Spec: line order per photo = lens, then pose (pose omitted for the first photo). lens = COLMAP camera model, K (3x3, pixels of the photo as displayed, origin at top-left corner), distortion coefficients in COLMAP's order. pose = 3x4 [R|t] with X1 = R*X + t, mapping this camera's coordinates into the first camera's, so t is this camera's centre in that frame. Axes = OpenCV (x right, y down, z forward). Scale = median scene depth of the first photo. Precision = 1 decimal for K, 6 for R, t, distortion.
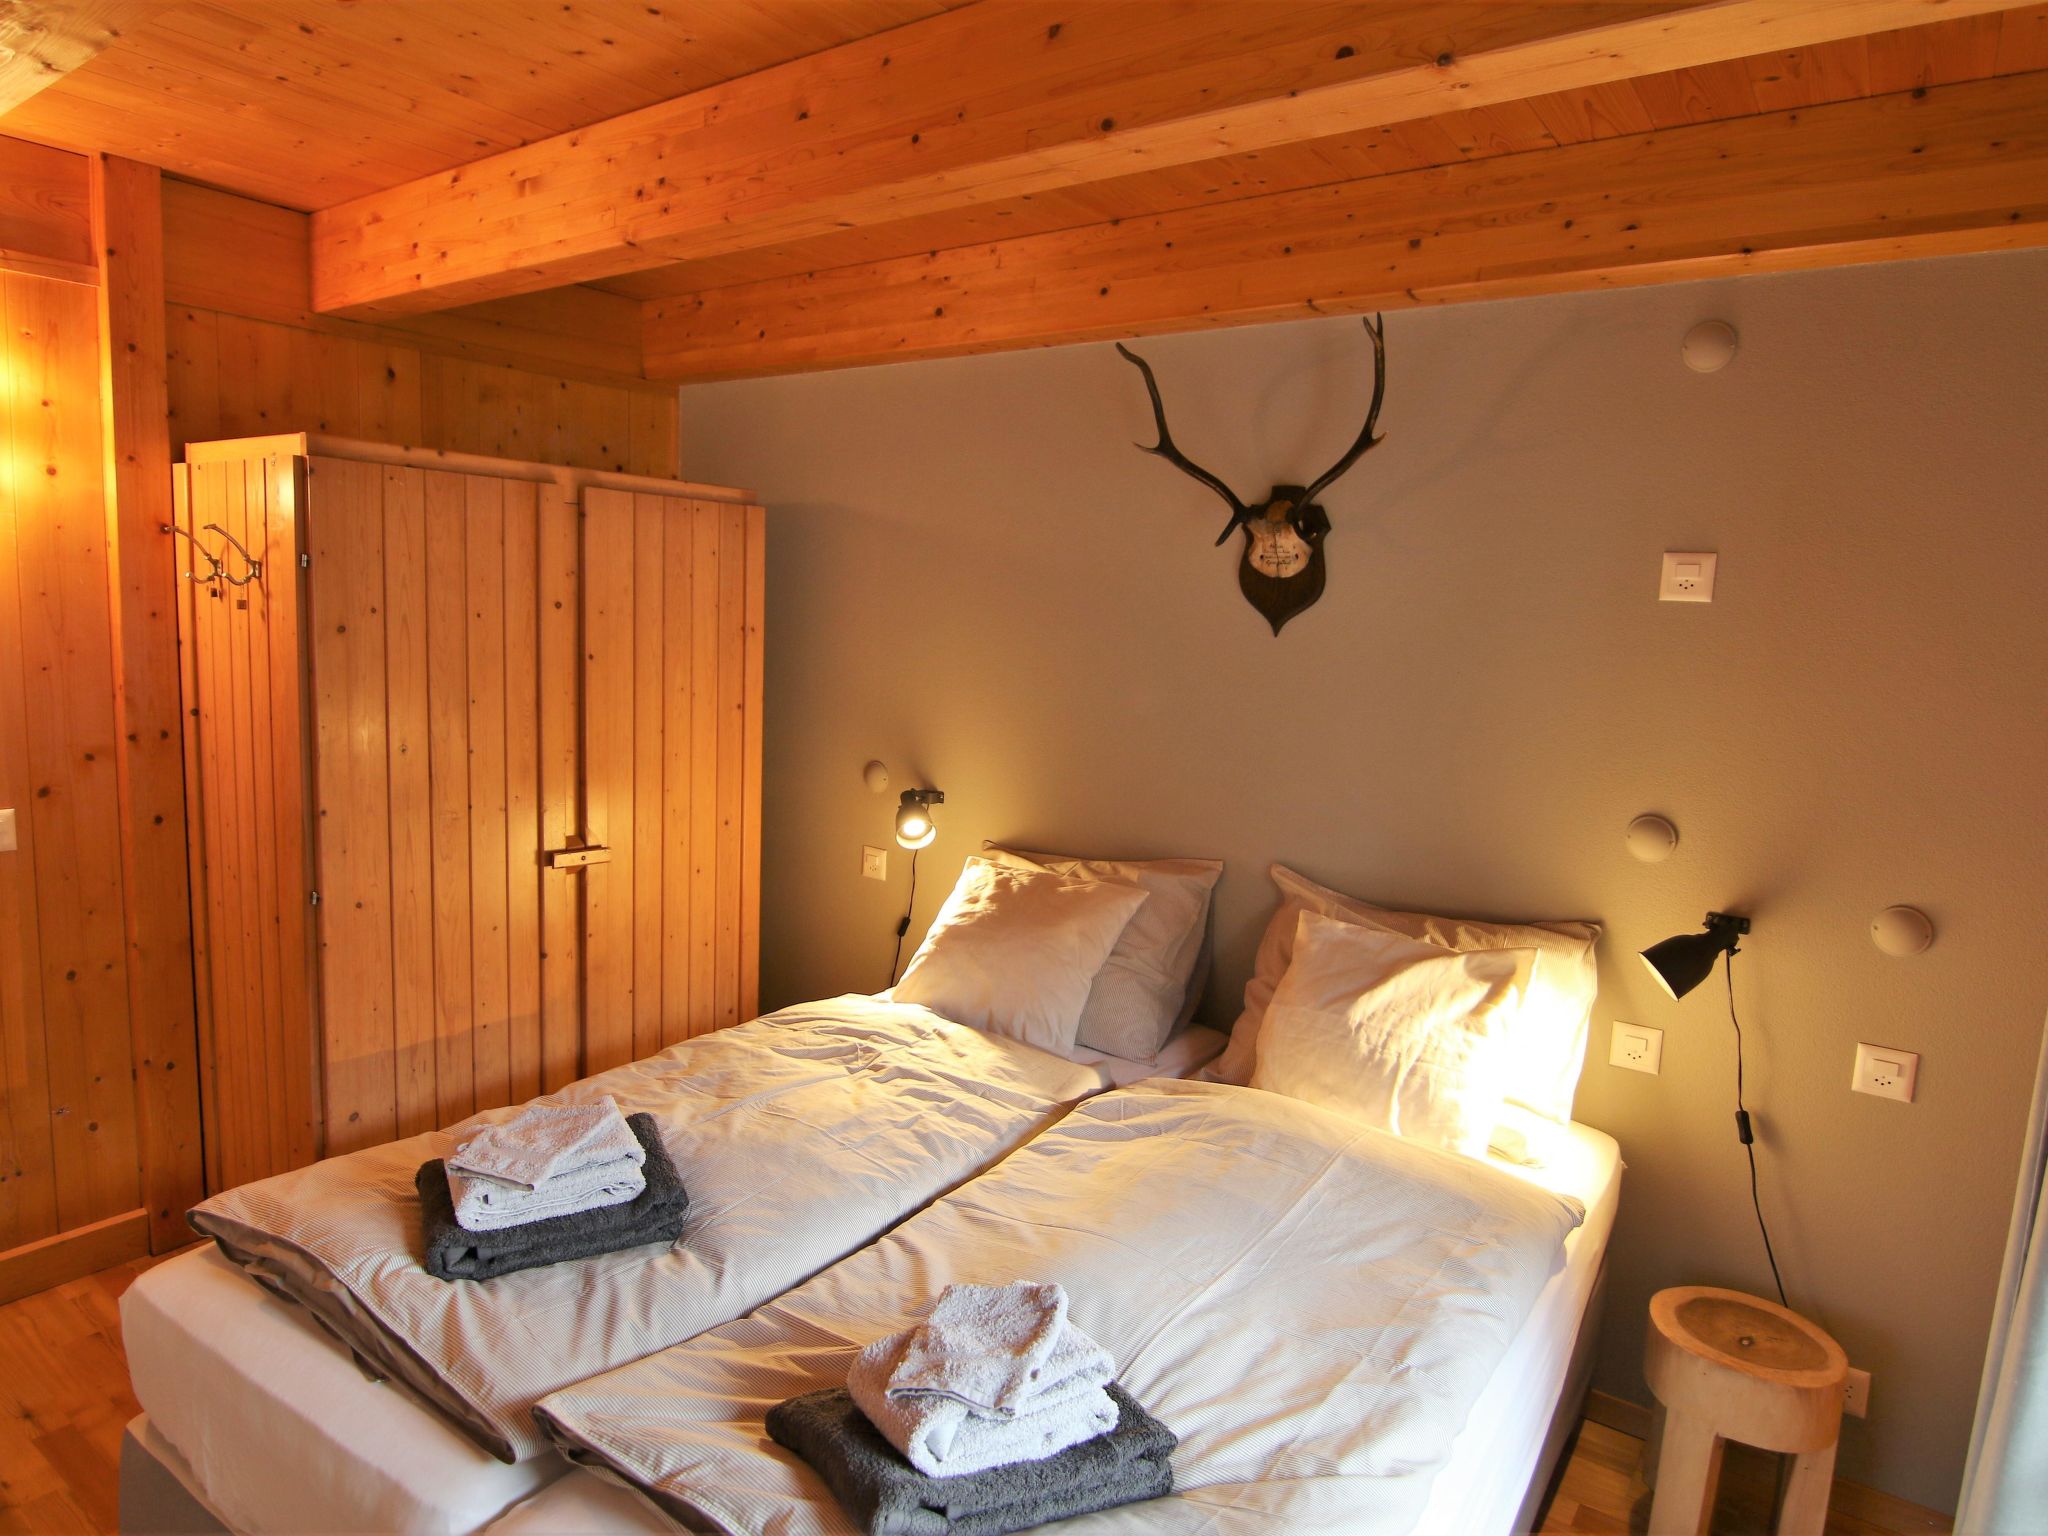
lens RADIAL K [[1204.1, 0, 1019.6], [0, 1204.1, 770.0], [0, 0, 1]] dist [-0.003592, -0.001112]
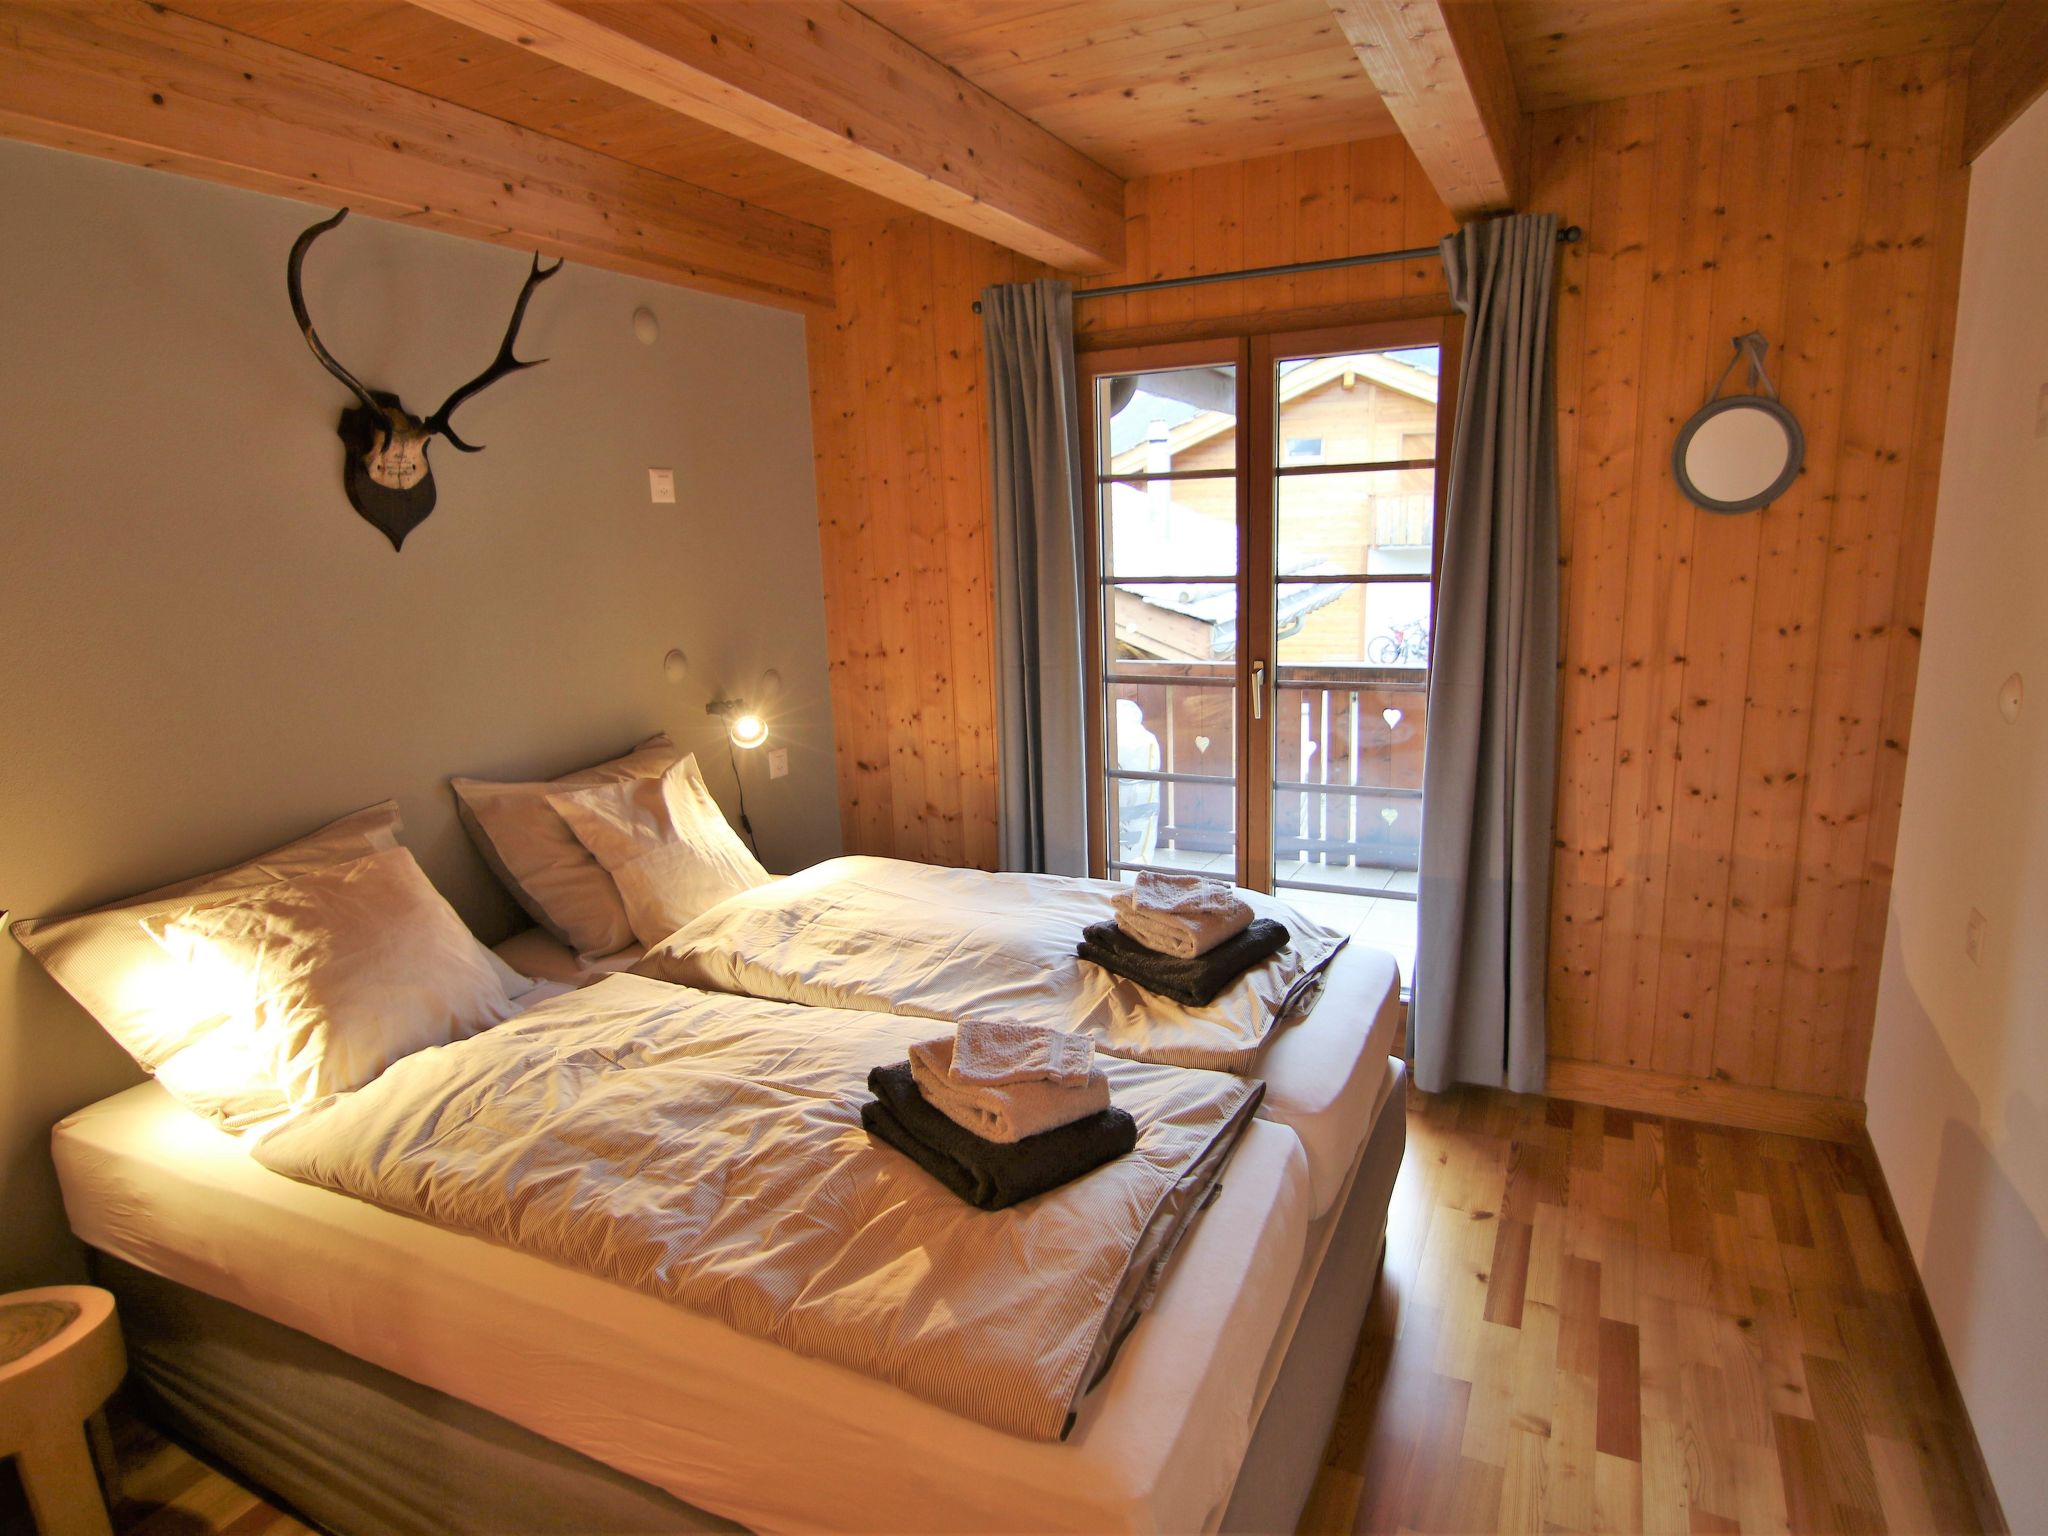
lens RADIAL K [[1164.6, 0, 1024.5], [0, 1164.6, 772.4], [0, 0, 1]] dist [-0.022464, -0.000922]
pose [[-0.157847, -0.241910, 0.957373, -0.887619], [0.161678, 0.950113, 0.266732, -0.123290], [-0.974138, 0.196889, -0.110861, 0.734836]]
